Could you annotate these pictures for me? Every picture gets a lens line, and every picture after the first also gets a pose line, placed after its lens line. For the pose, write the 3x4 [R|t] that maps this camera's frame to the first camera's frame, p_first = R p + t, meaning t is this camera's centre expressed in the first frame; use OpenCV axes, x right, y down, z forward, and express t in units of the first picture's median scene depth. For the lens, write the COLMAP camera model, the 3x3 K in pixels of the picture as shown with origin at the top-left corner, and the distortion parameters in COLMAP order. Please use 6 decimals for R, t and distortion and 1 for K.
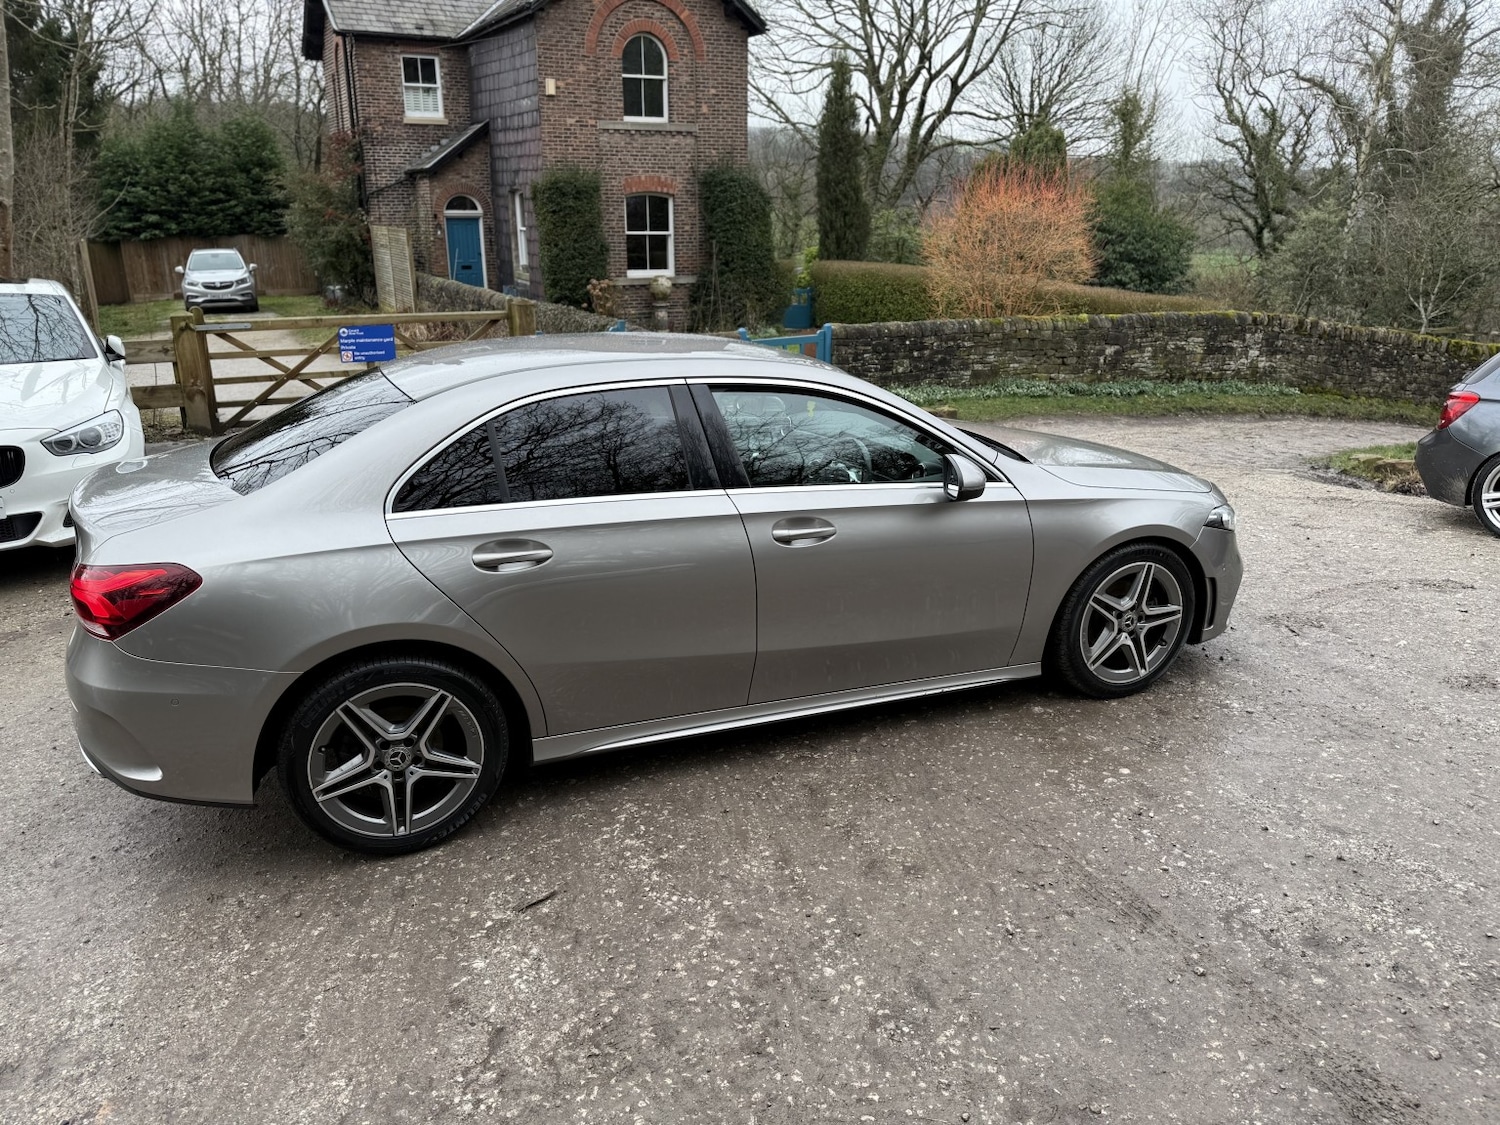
lens RADIAL K [[1049.7, 0, 752.7], [0, 1049.7, 565.0], [0, 0, 1]] dist [0.101961, -0.167884]
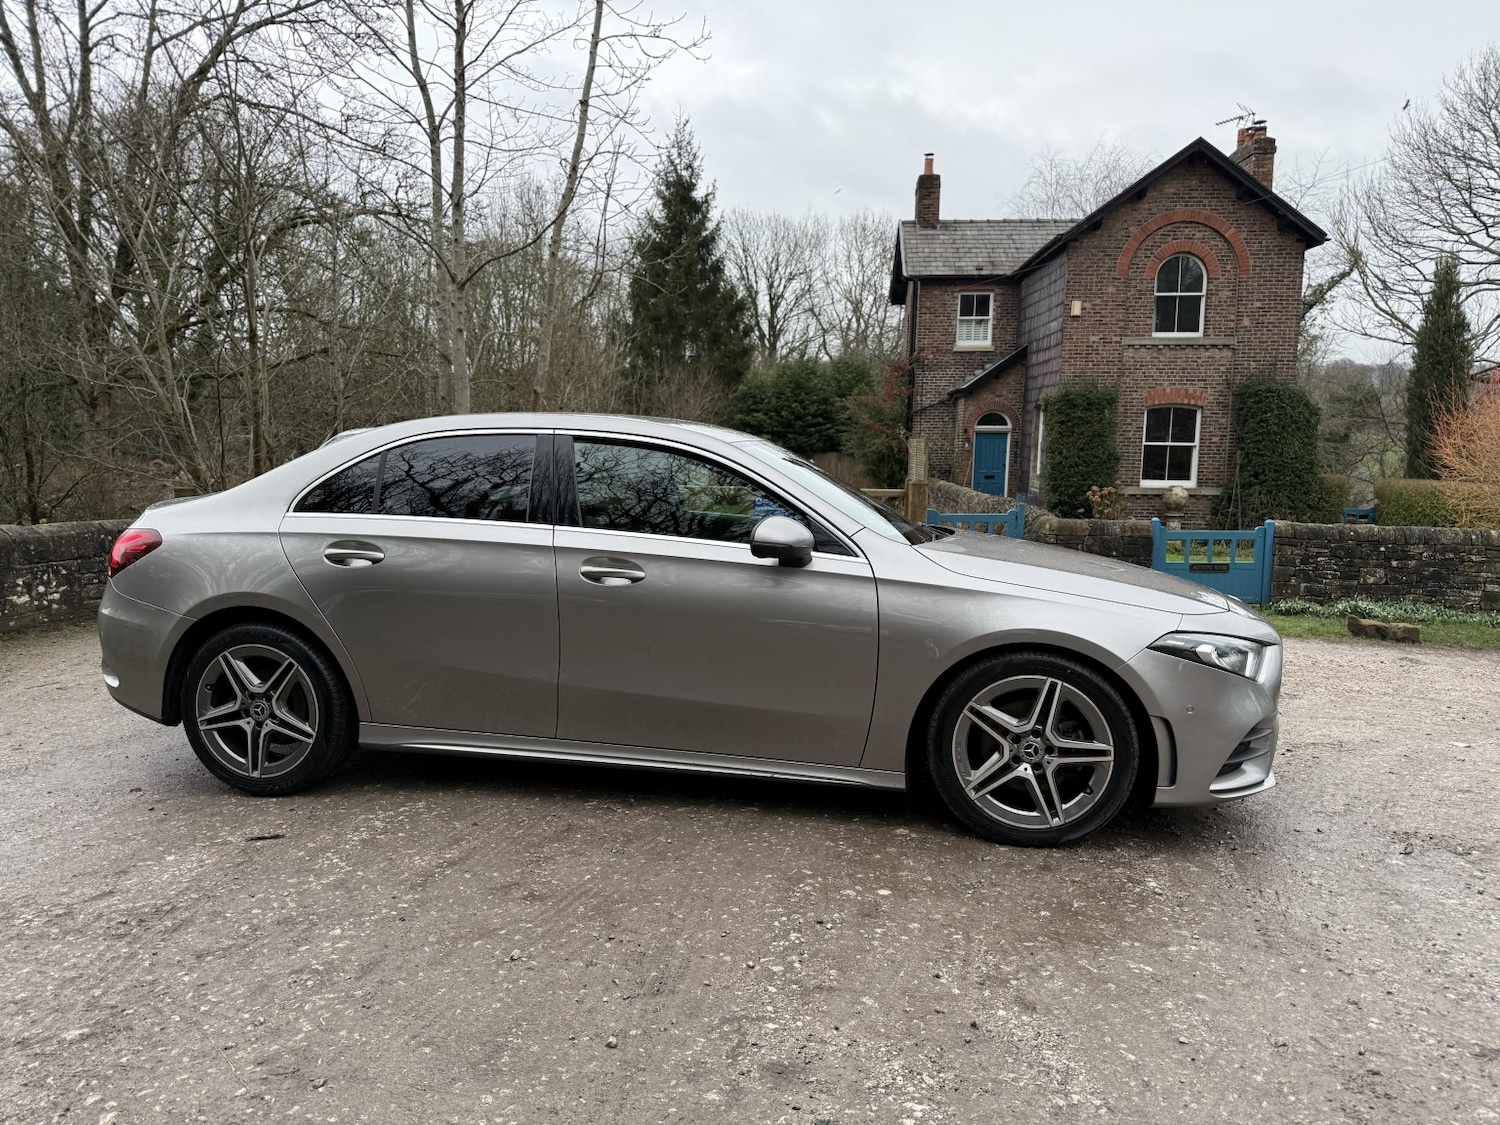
lens RADIAL K [[1054.8, 0, 749.9], [0, 1054.8, 567.5], [0, 0, 1]] dist [0.052511, -0.071076]
pose [[0.840106, 0.072532, -0.537551, 0.112084], [-0.183389, 0.970642, -0.155638, 0.015615], [0.510481, 0.229333, 0.828743, 0.033373]]
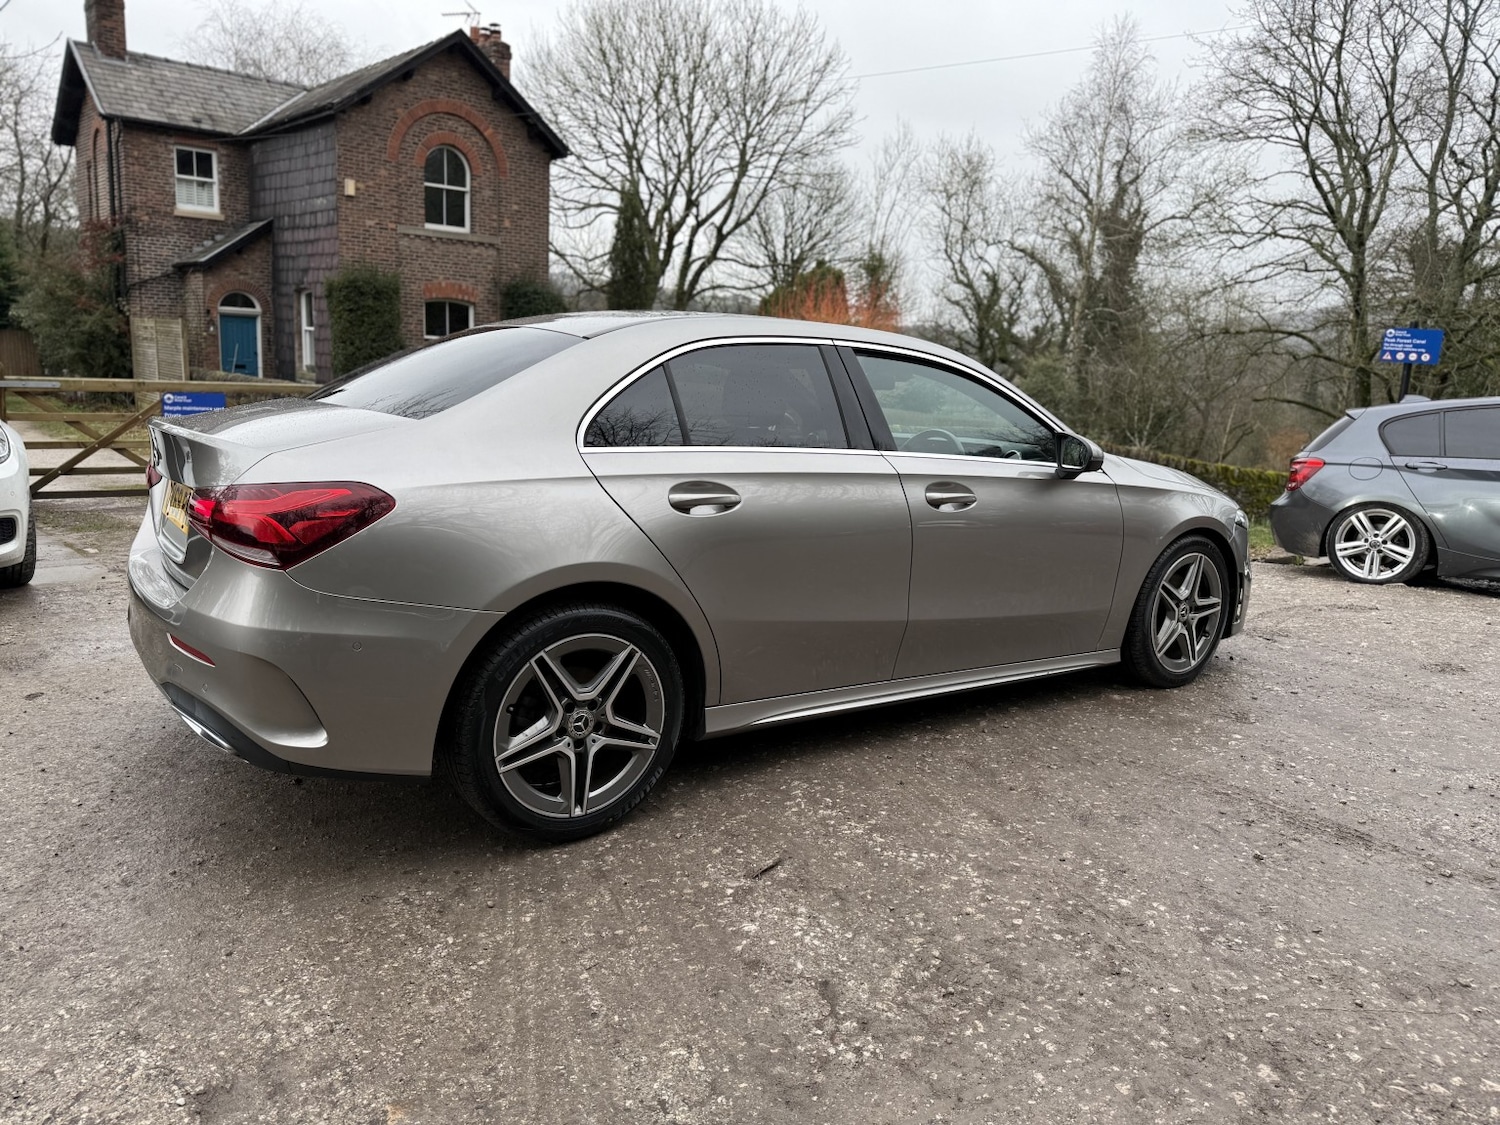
lens RADIAL K [[1054.8, 0, 749.9], [0, 1054.8, 567.5], [0, 0, 1]] dist [0.052511, -0.071076]
pose [[0.972438, 0.000276, 0.233161, -0.057111], [0.028478, 0.992372, -0.119946, 0.023083], [-0.231416, 0.123281, 0.965012, 0.015277]]
